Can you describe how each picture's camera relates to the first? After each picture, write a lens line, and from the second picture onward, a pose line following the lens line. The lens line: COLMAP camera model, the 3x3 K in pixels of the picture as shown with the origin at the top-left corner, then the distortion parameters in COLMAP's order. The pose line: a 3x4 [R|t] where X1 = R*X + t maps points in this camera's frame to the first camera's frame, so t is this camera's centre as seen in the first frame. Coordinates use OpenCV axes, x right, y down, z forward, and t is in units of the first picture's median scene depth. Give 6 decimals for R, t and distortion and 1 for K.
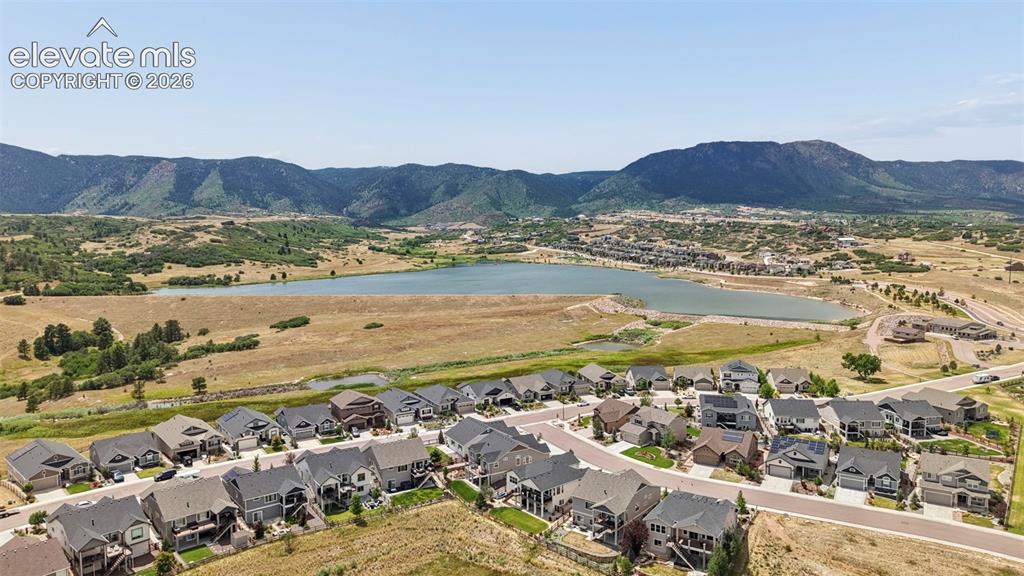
lens RADIAL K [[691.0, 0, 515.3], [0, 691.0, 288.4], [0, 0, 1]] dist [0.036227, -0.045504]
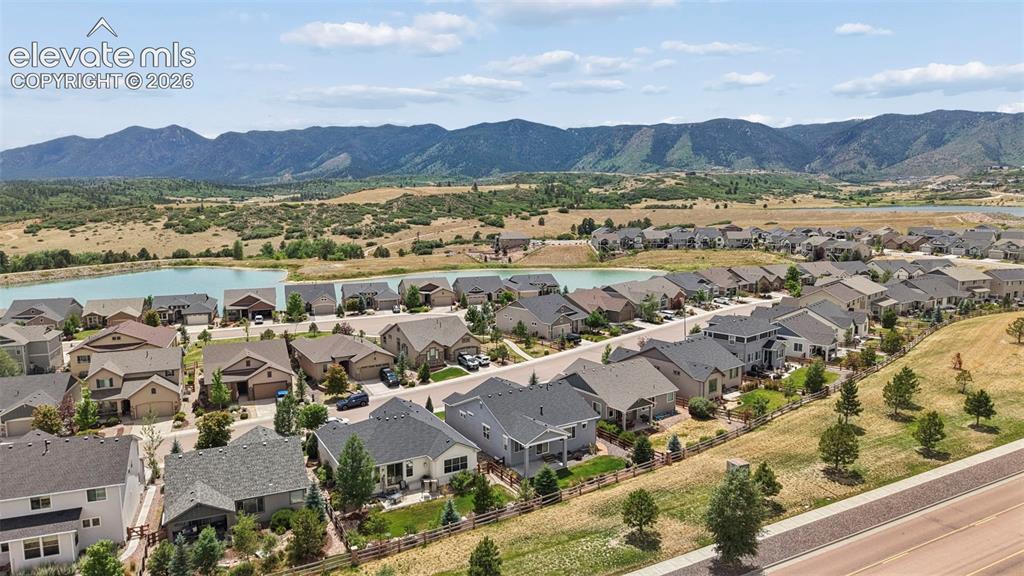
lens RADIAL K [[691.0, 0, 500.0], [0, 691.0, 280.0], [0, 0, 1]] dist [0.036227, -0.045504]
pose [[0.787770, 0.074354, -0.611465, 0.044061], [-0.048610, 0.997096, 0.058621, 0.019812], [0.614049, -0.016457, 0.789097, -0.092107]]
